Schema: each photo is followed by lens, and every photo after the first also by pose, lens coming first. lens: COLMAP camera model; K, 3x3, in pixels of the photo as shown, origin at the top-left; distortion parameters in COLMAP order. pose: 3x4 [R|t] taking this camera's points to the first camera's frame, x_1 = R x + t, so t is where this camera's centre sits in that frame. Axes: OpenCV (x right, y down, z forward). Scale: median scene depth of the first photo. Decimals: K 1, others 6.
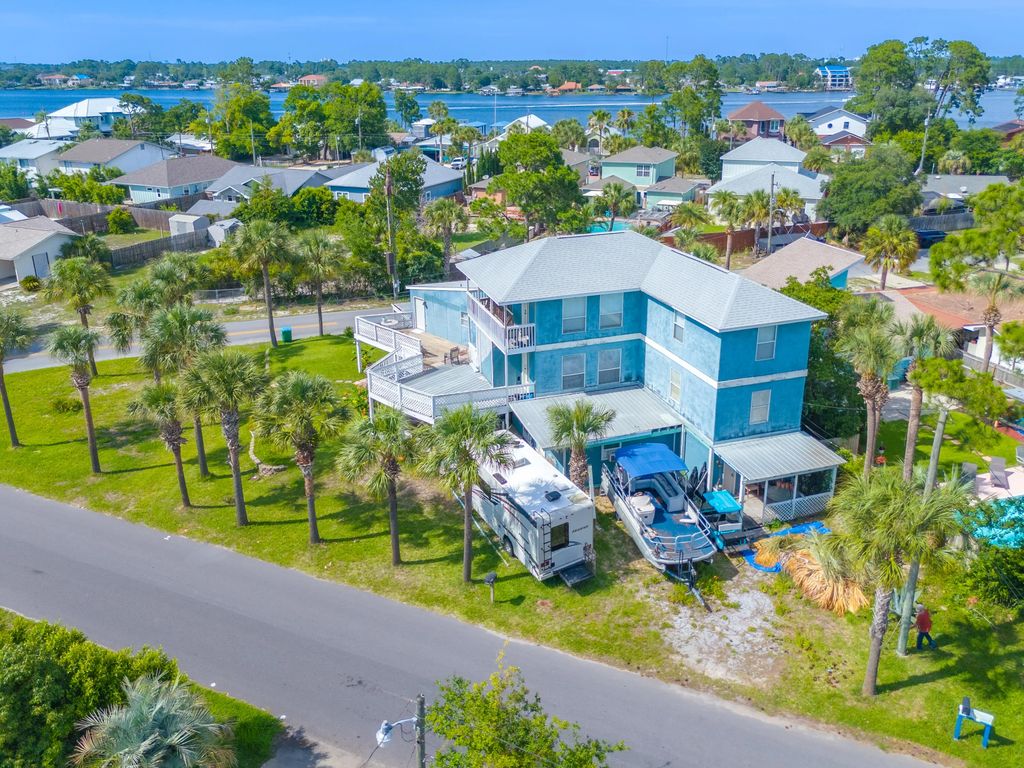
lens RADIAL K [[780.3, 0, 514.3], [0, 780.3, 316.7], [0, 0, 1]] dist [0.055760, -0.055659]
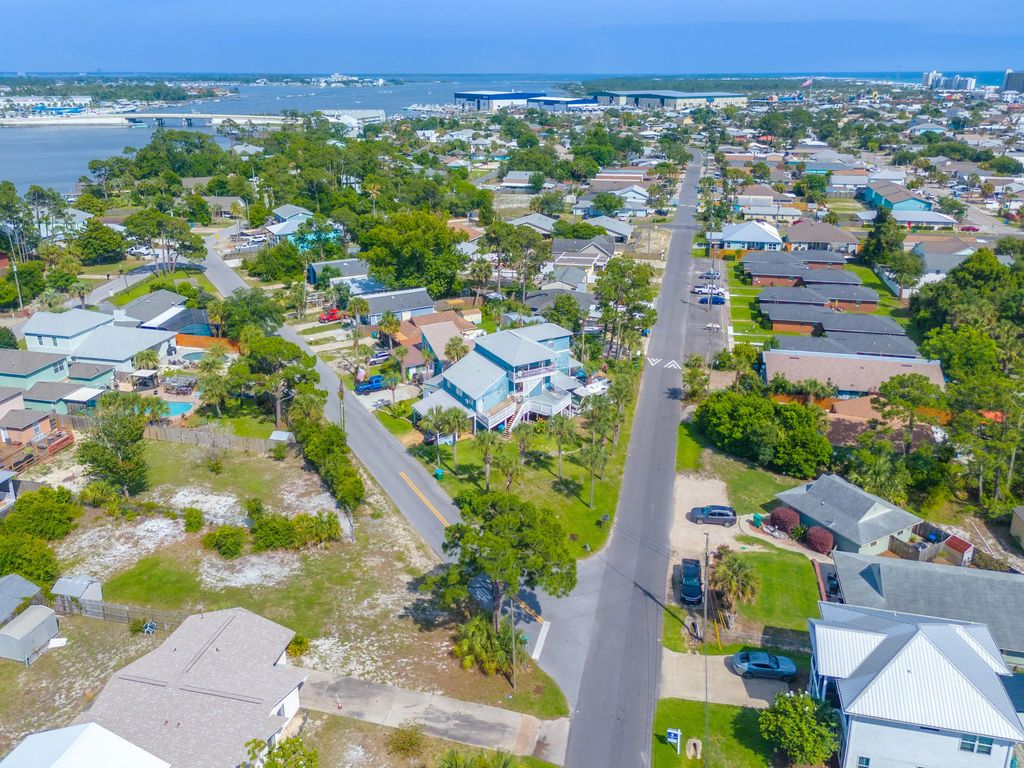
lens RADIAL K [[780.3, 0, 514.3], [0, 780.3, 316.7], [0, 0, 1]] dist [0.055760, -0.055659]
pose [[-0.193853, -0.282667, 0.939426, -2.408228], [0.301669, 0.894017, 0.331254, -1.046581], [-0.933497, 0.347610, -0.088036, 1.196015]]
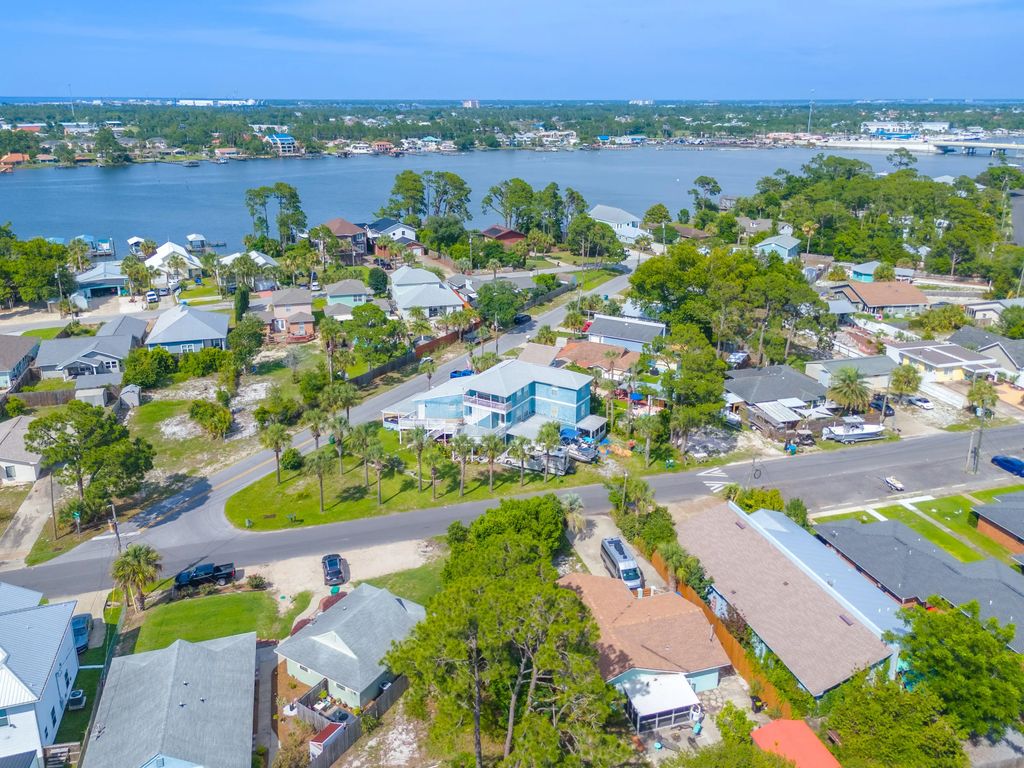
lens RADIAL K [[780.3, 0, 514.3], [0, 780.3, 316.7], [0, 0, 1]] dist [0.055760, -0.055659]
pose [[0.757028, -0.164364, 0.632371, -1.522132], [0.190474, 0.981320, 0.027040, -0.326181], [-0.625002, 0.099980, 0.774194, -1.090745]]
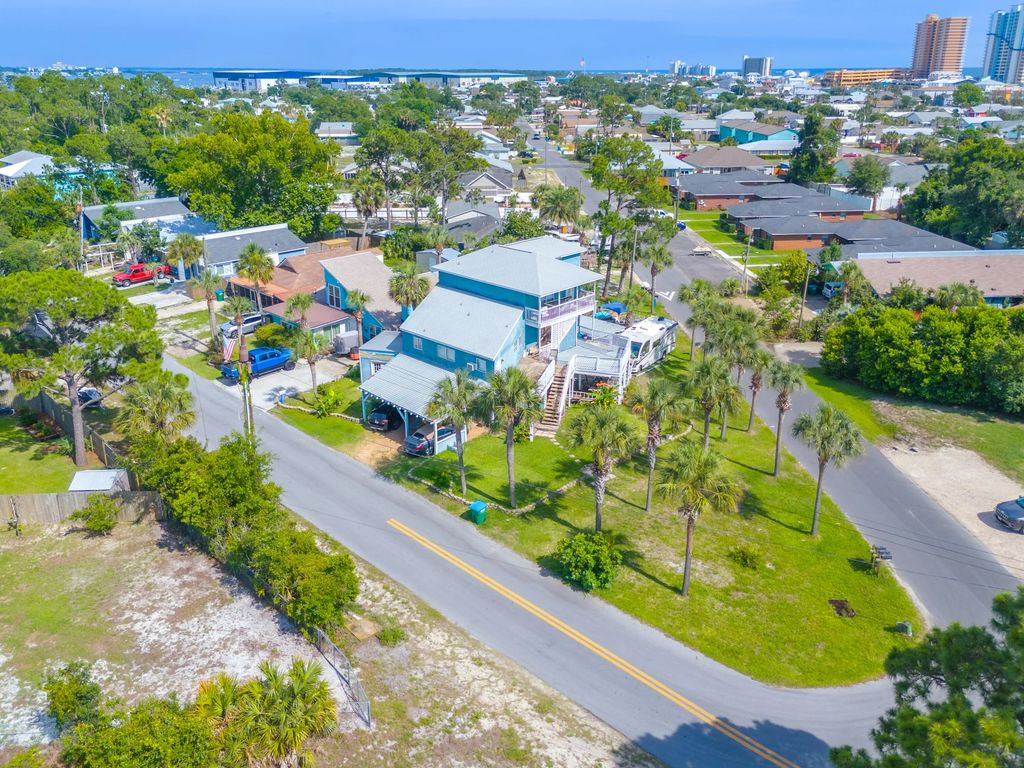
lens RADIAL K [[784.2, 0, 513.1], [0, 784.2, 315.5], [0, 0, 1]] dist [0.026739, -0.007246]
pose [[-0.466027, -0.255649, 0.847031, -1.254790], [0.274178, 0.868492, 0.412976, -0.631669], [-0.841217, 0.424695, -0.334647, 1.561352]]
